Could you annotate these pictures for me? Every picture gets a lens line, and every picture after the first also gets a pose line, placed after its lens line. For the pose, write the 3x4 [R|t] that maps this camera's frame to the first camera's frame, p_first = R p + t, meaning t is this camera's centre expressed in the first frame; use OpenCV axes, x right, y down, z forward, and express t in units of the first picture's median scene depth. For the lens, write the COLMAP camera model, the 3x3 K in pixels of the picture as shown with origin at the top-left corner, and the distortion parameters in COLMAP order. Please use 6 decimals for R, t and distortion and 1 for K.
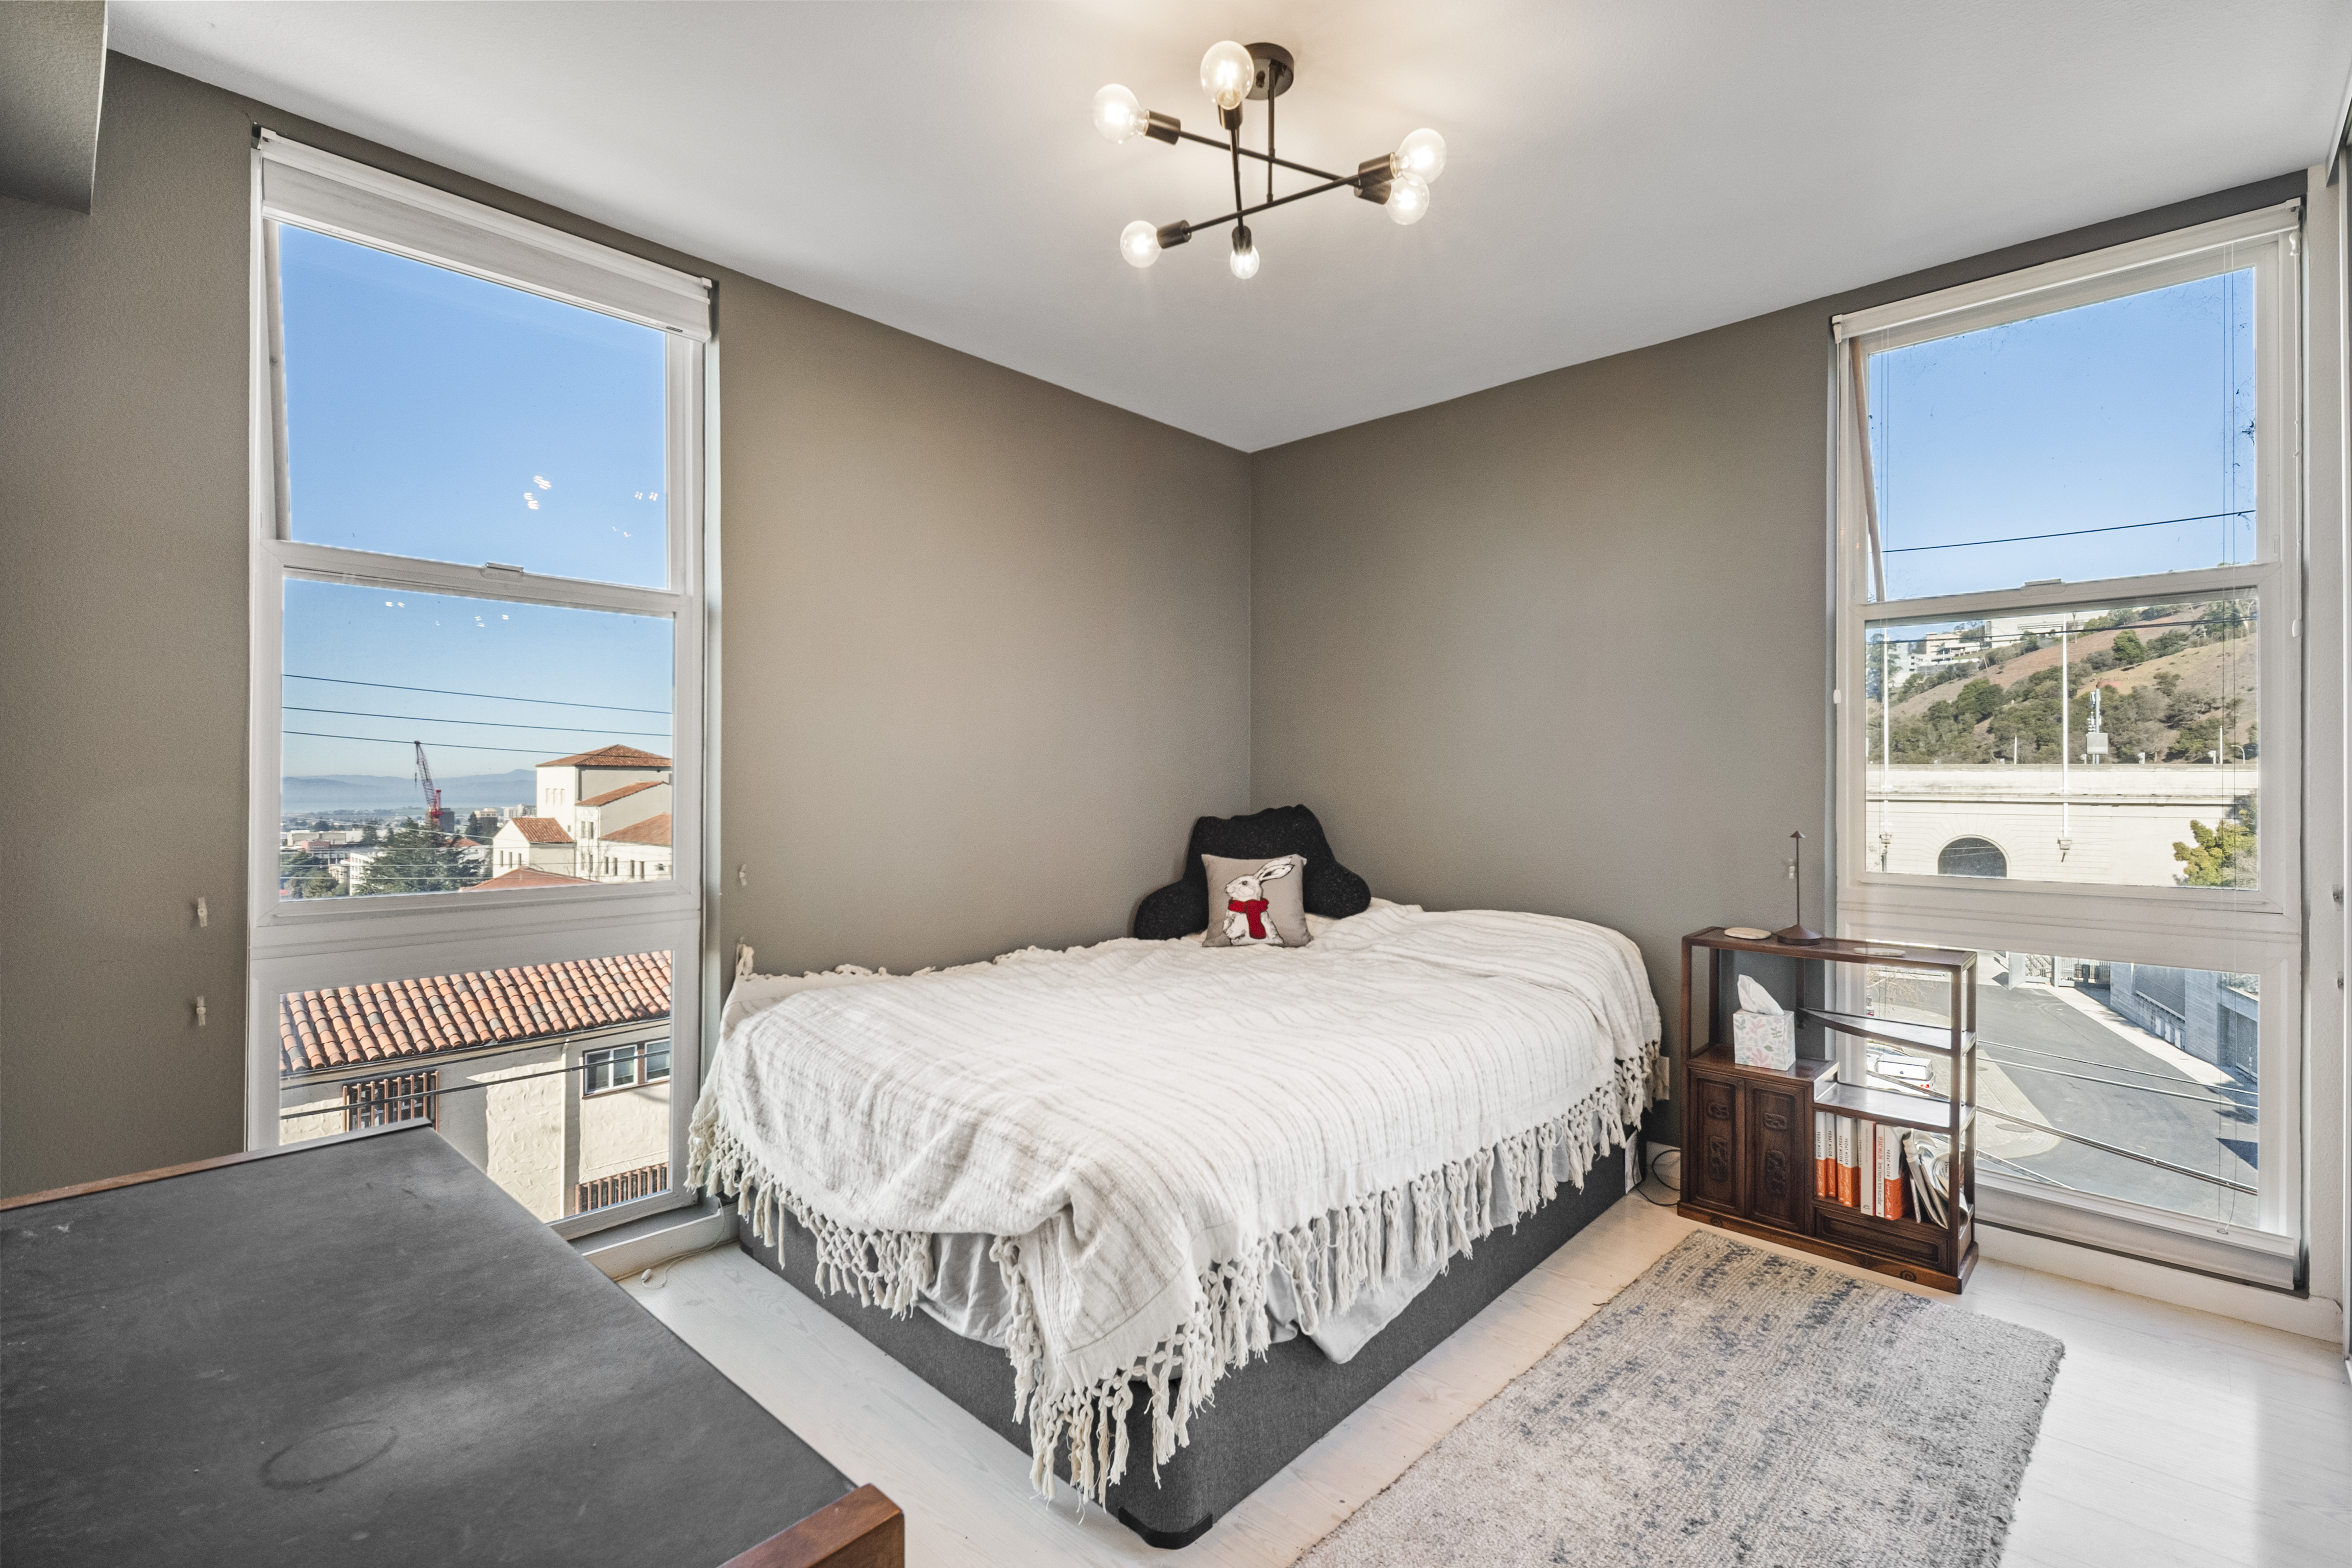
lens RADIAL K [[1051.2, 0, 1176.8], [0, 1051.2, 776.6], [0, 0, 1]] dist [0.012671, -0.007160]
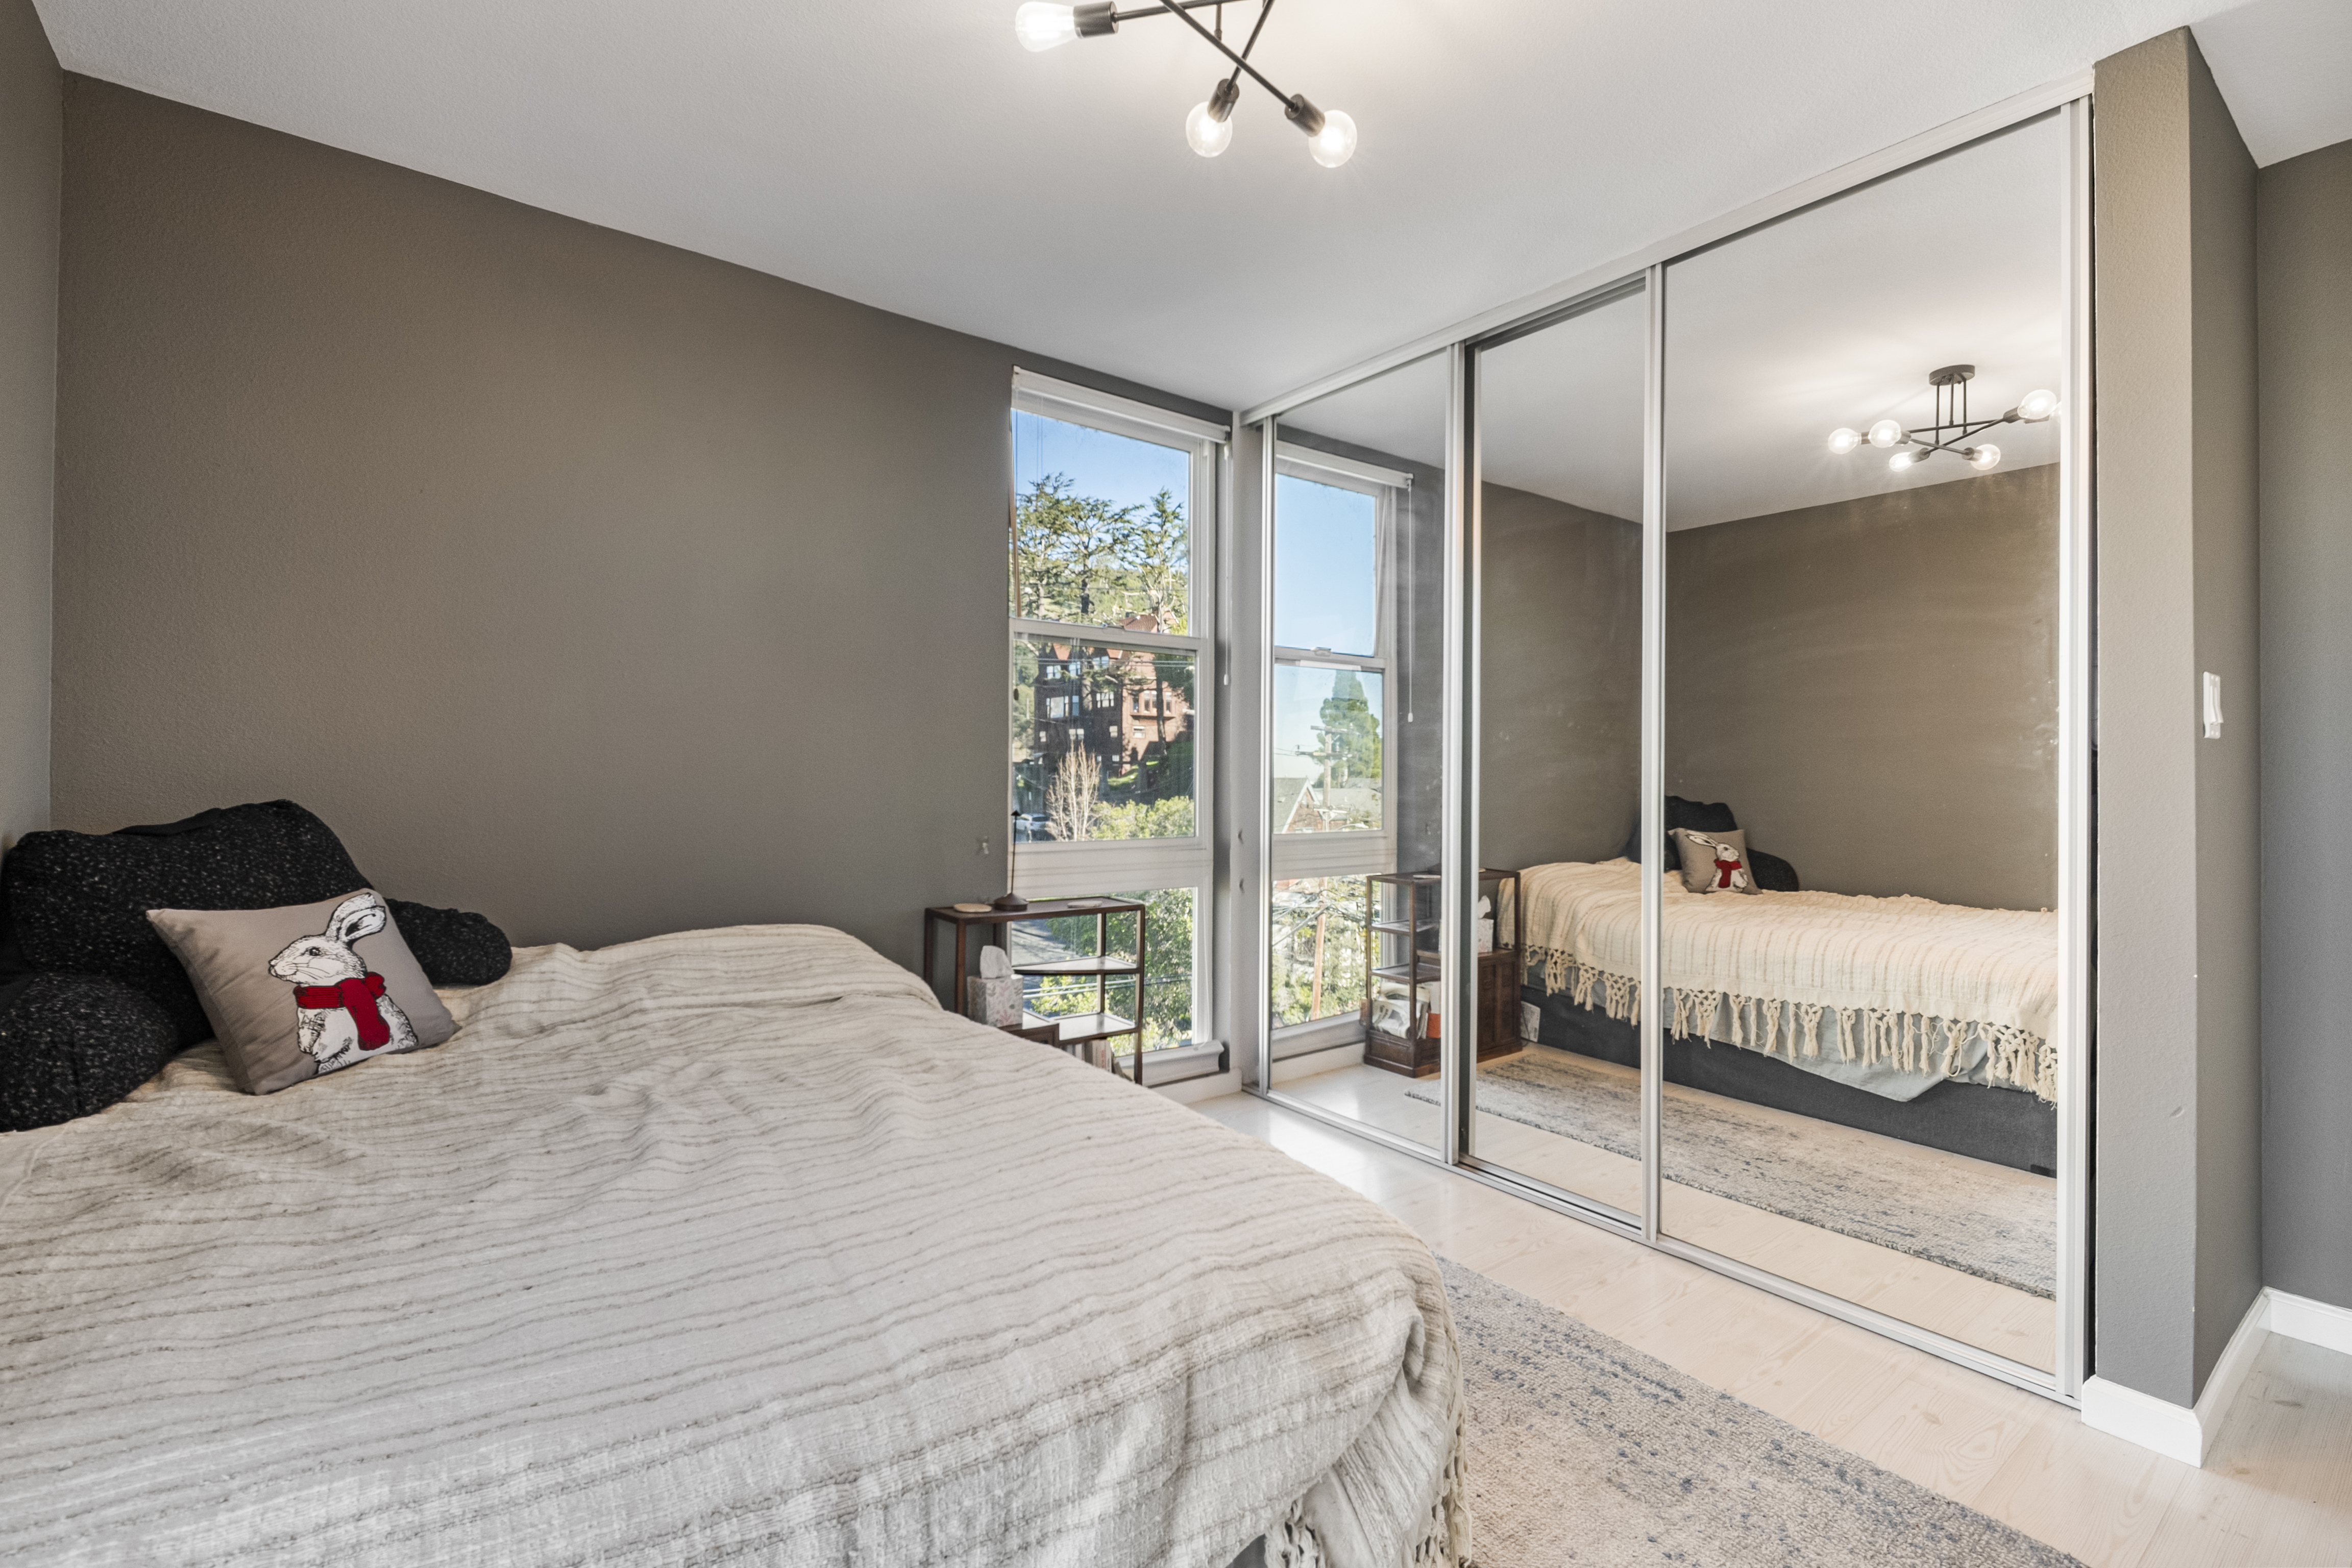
lens RADIAL K [[1051.2, 0, 1184.4], [0, 1051.2, 780.5], [0, 0, 1]] dist [0.012671, -0.007160]
pose [[0.131354, 0.004799, 0.991324, -0.411355], [-0.016210, 0.999865, -0.002693, 0.010484], [-0.991203, -0.015716, 0.131414, 0.513472]]
